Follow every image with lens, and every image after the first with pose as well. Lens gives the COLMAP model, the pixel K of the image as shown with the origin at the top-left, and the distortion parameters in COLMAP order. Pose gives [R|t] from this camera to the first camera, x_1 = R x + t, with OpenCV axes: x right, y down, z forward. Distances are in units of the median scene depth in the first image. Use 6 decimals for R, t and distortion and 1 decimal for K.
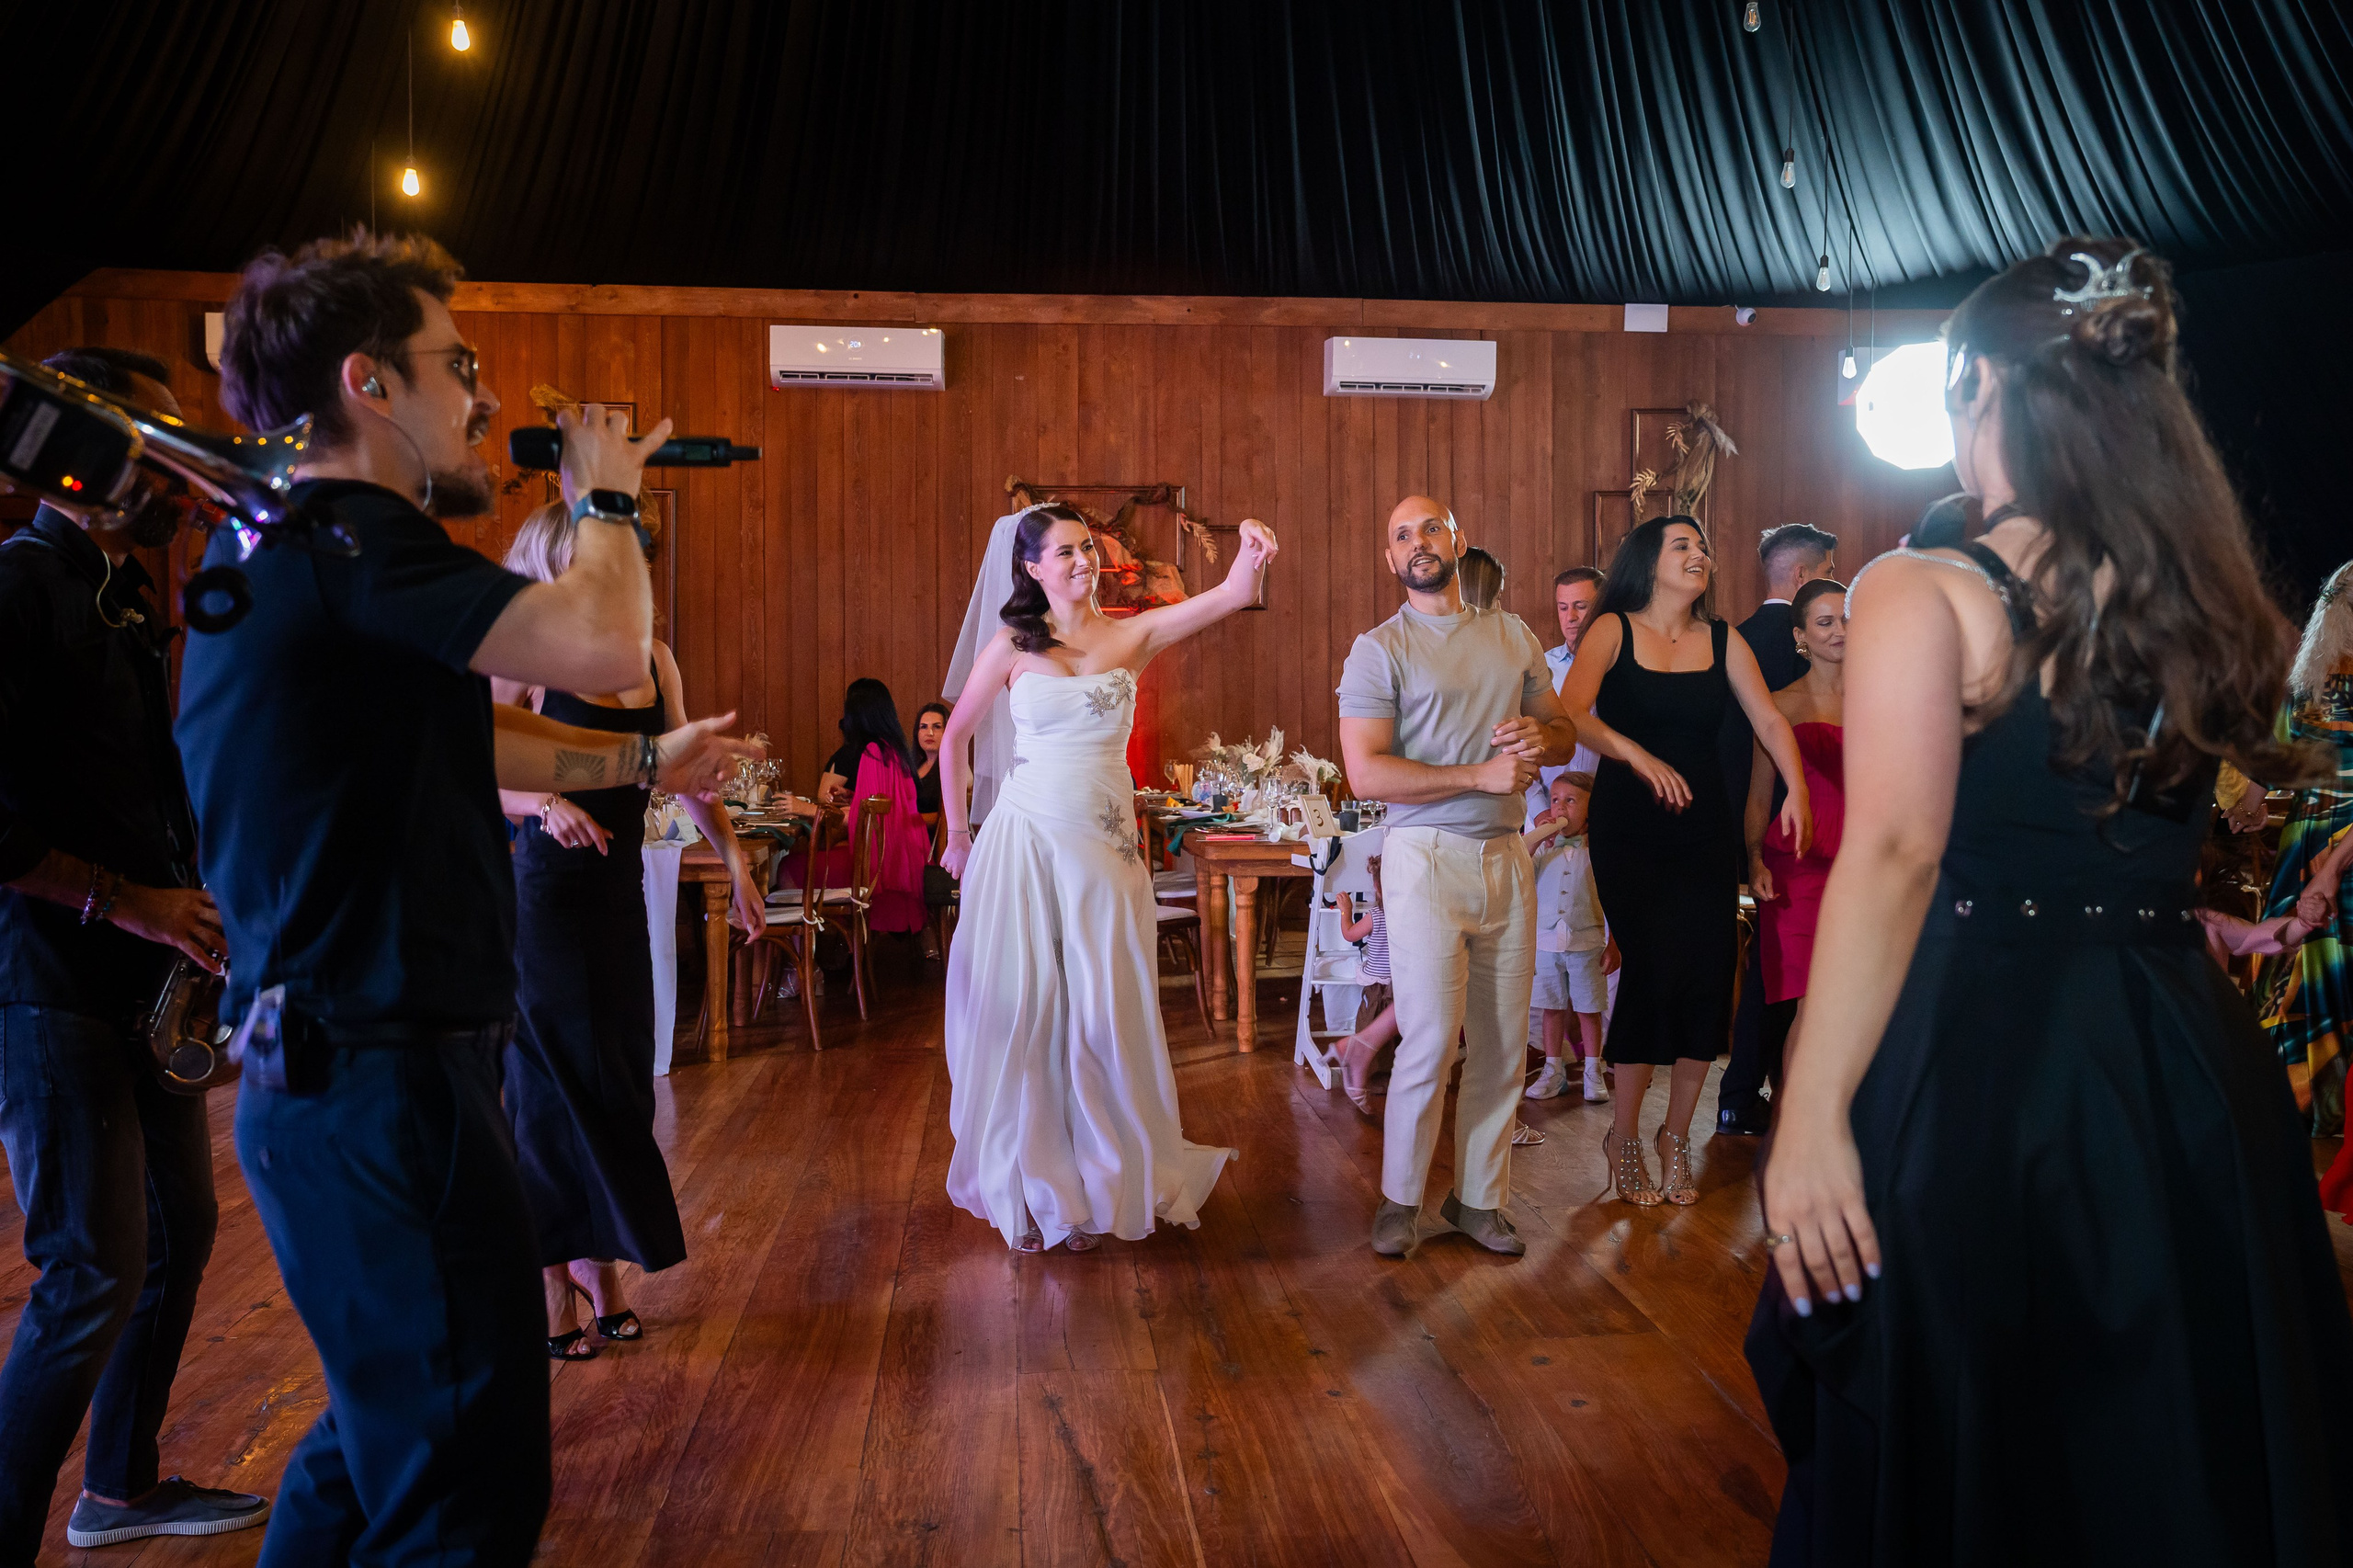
lens RADIAL K [[1930.2, 0, 1176.5], [0, 1930.2, 784.0], [0, 0, 1]] dist [0.014039, 0.001621]
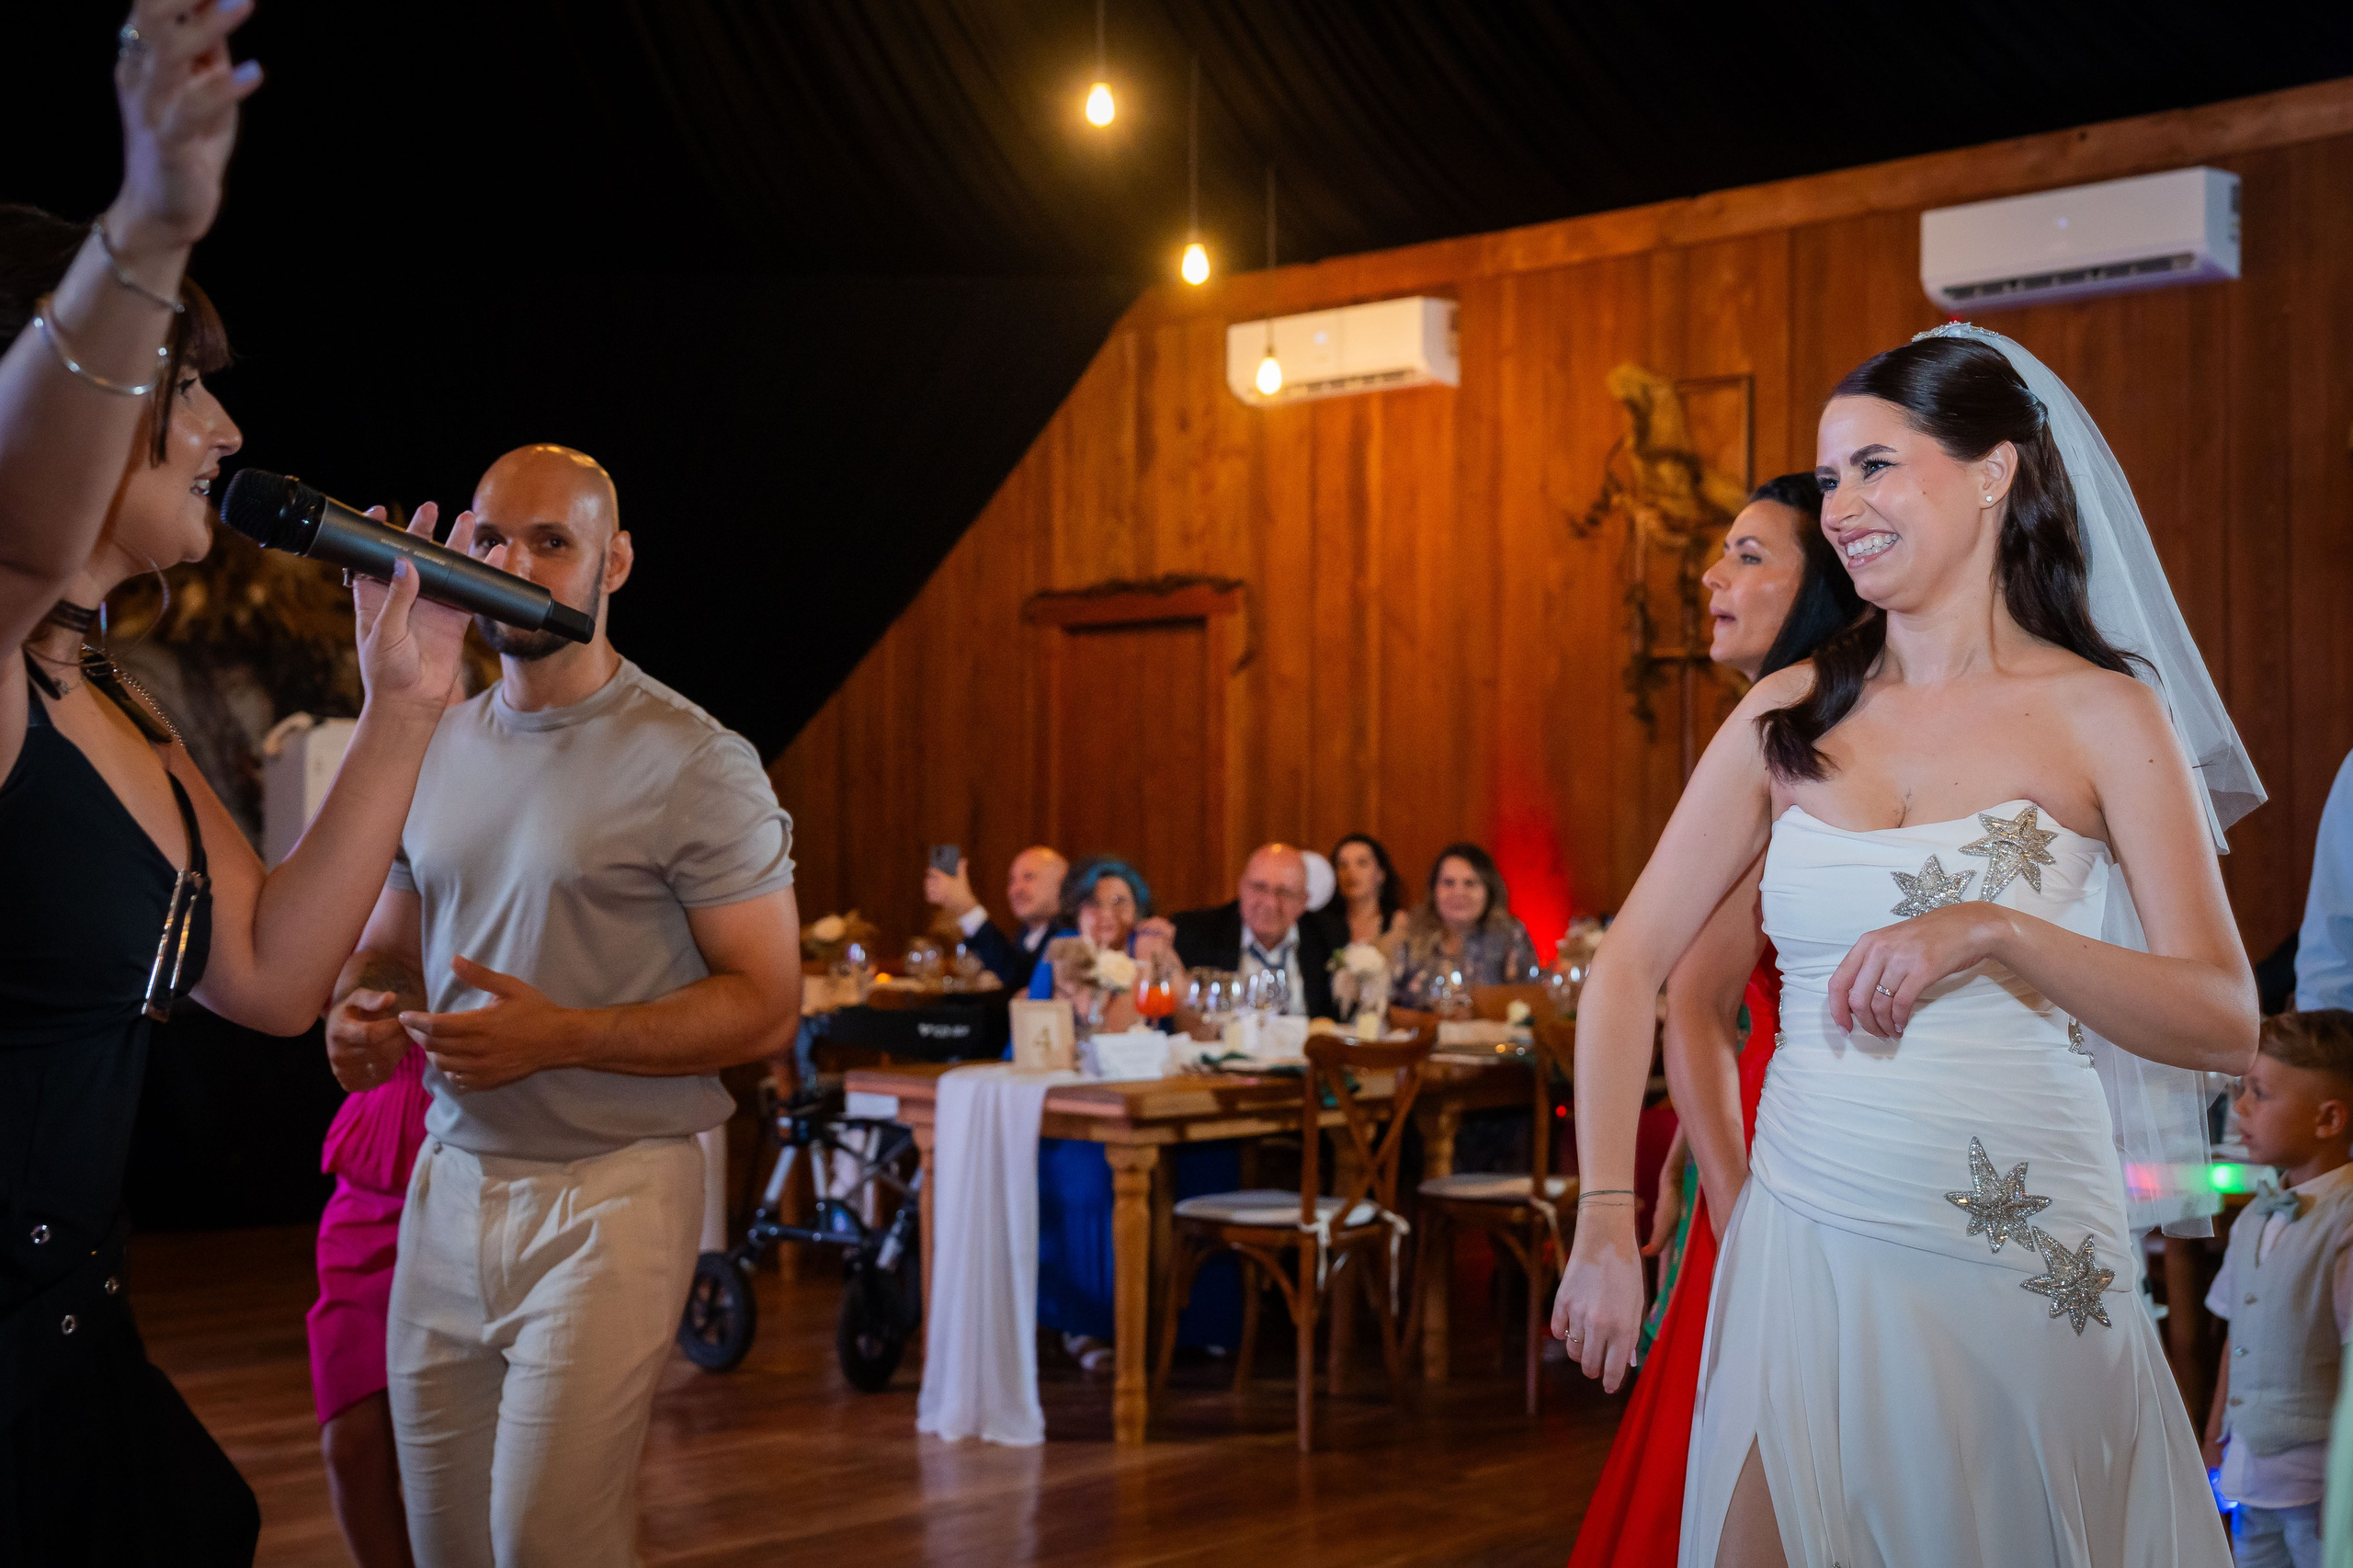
lens RADIAL K [[2857.9, 0, 1178.3], [0, 2857.9, 810.3], [0, 0, 1]] dist [0.005315, -0.013470]
pose [[0.661225, -0.011878, -0.750093, 0.279322], [-0.033253, 0.998428, -0.045124, -0.009033], [0.749450, 0.054780, 0.659791, 0.256019]]
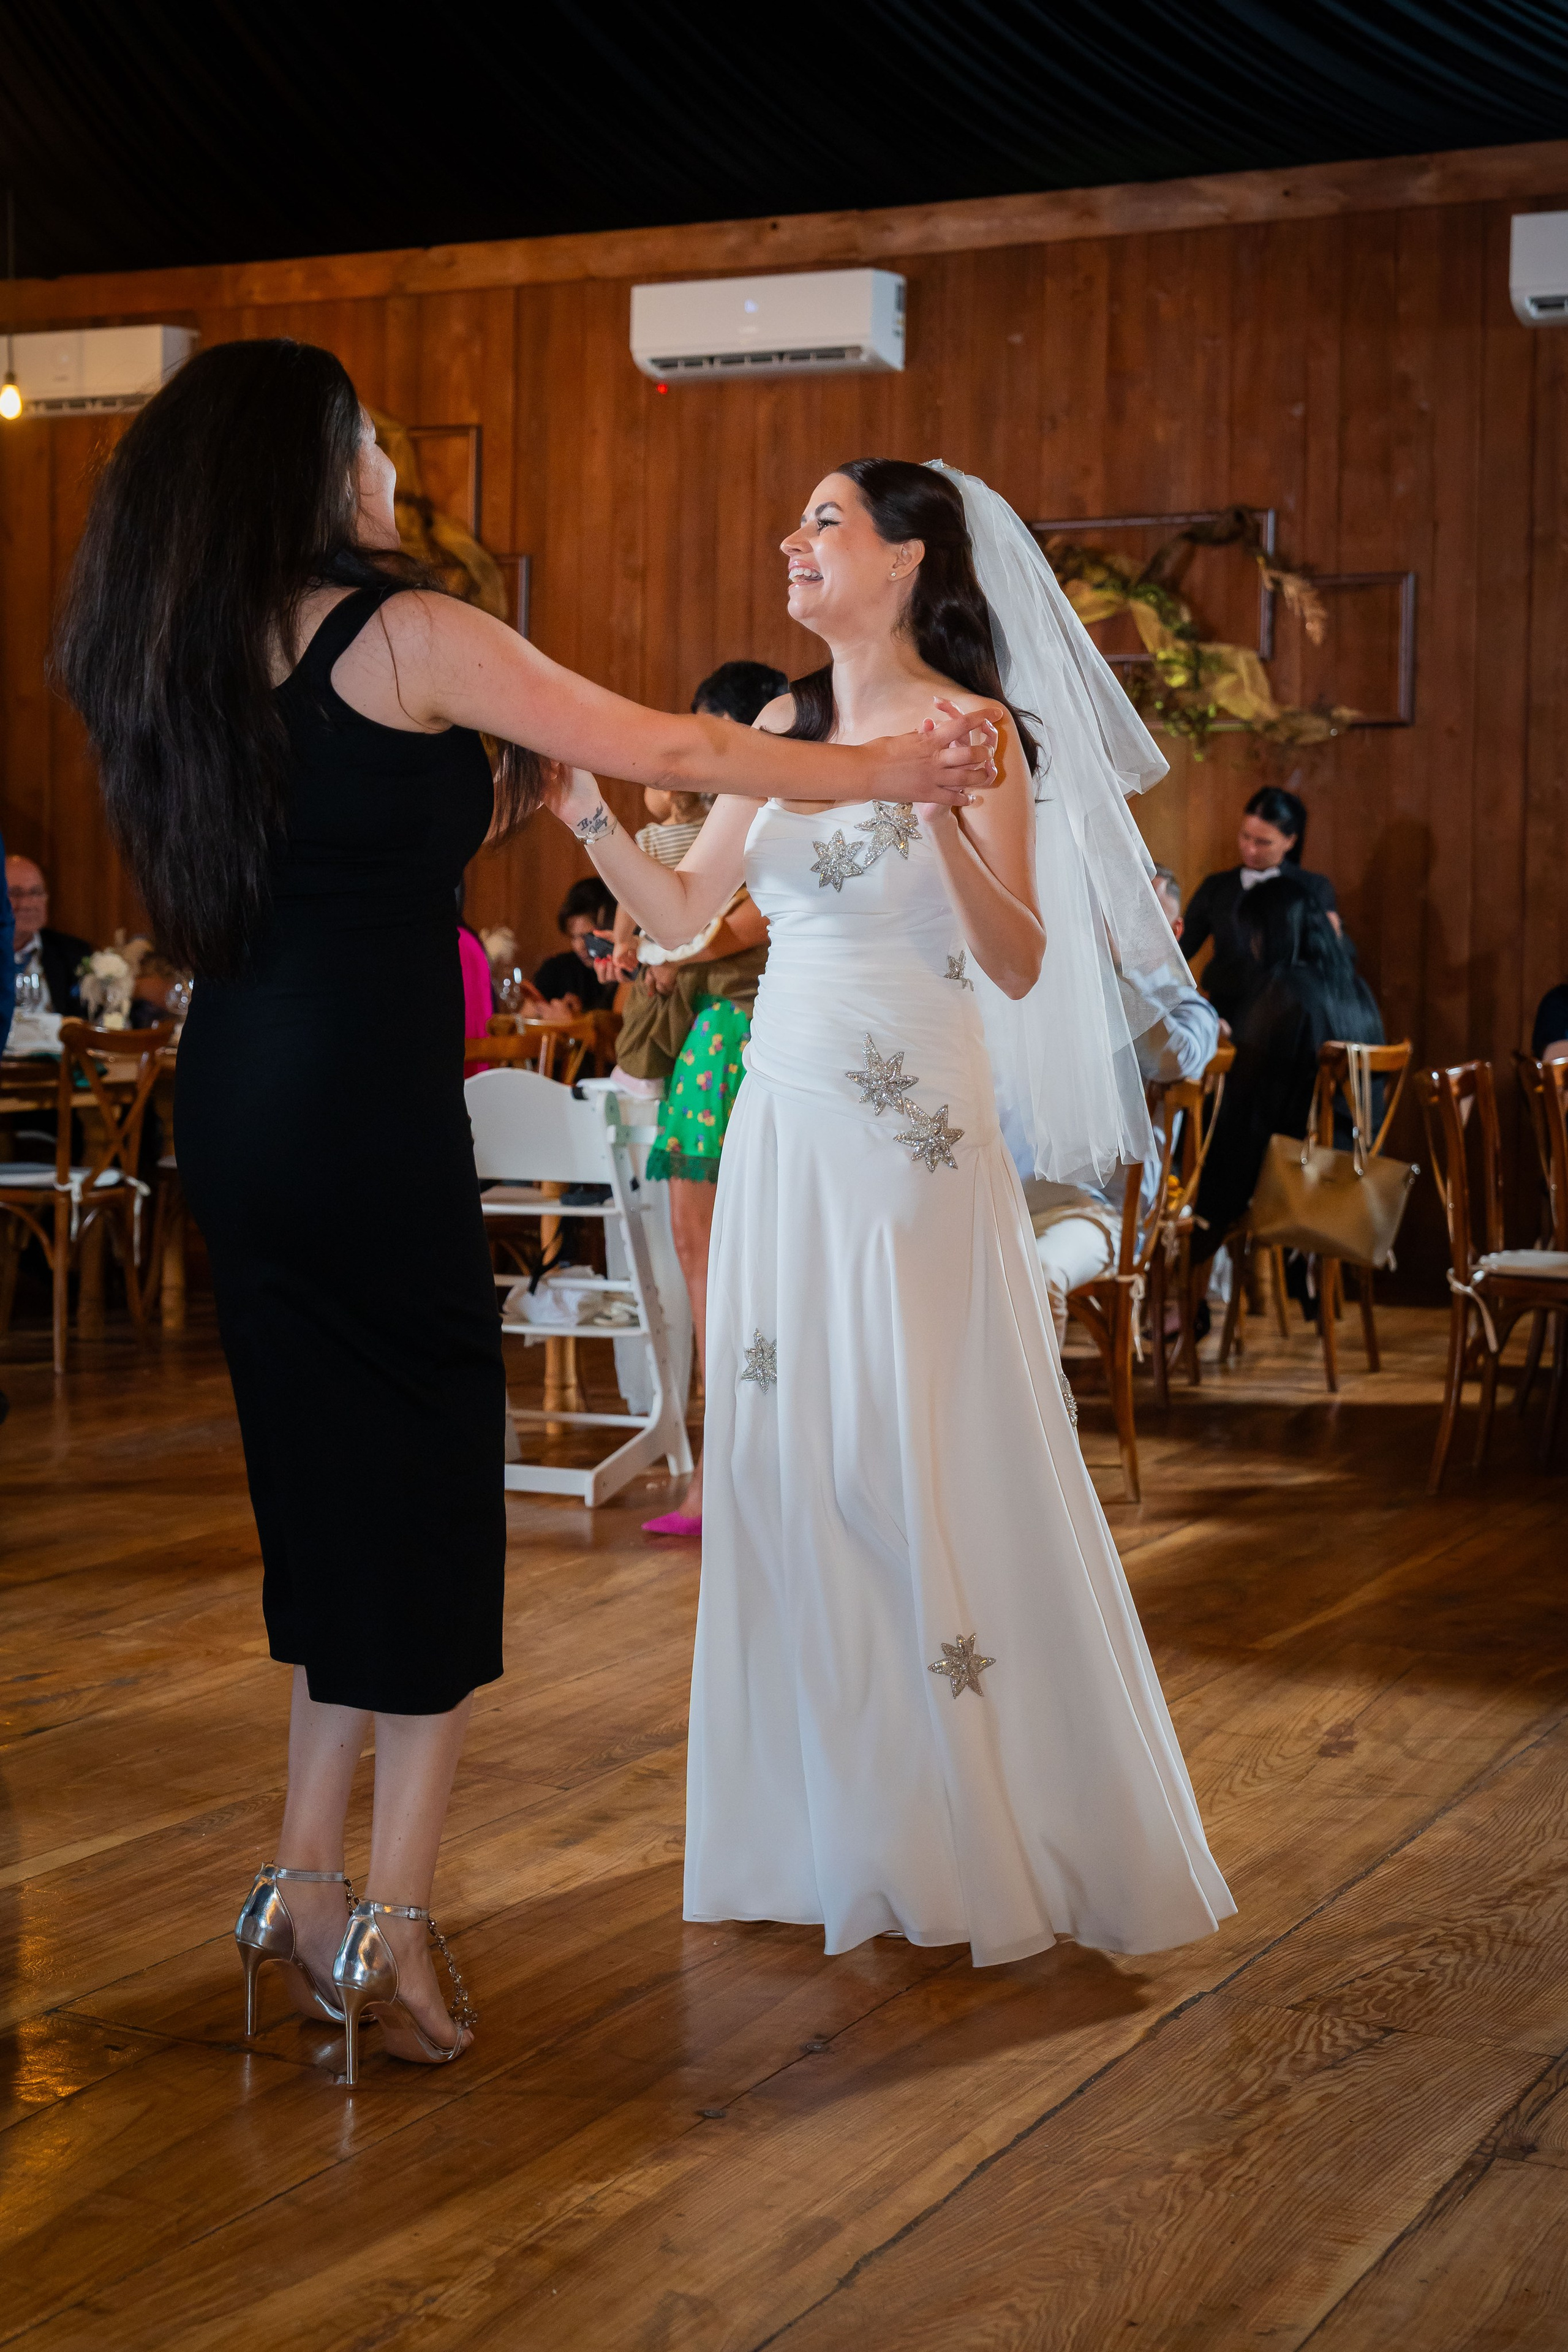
lens RADIAL K [[3438.7, 0, 784.0], [0, 3438.7, 1176.0], [0, 0, 1]] dist [0.039479, -0.040781]
pose [[0.832677, 0.056475, -0.550872, 0.453212], [-0.039113, 0.998299, 0.043223, 0.002849], [0.552377, -0.014445, 0.833470, 0.076801]]
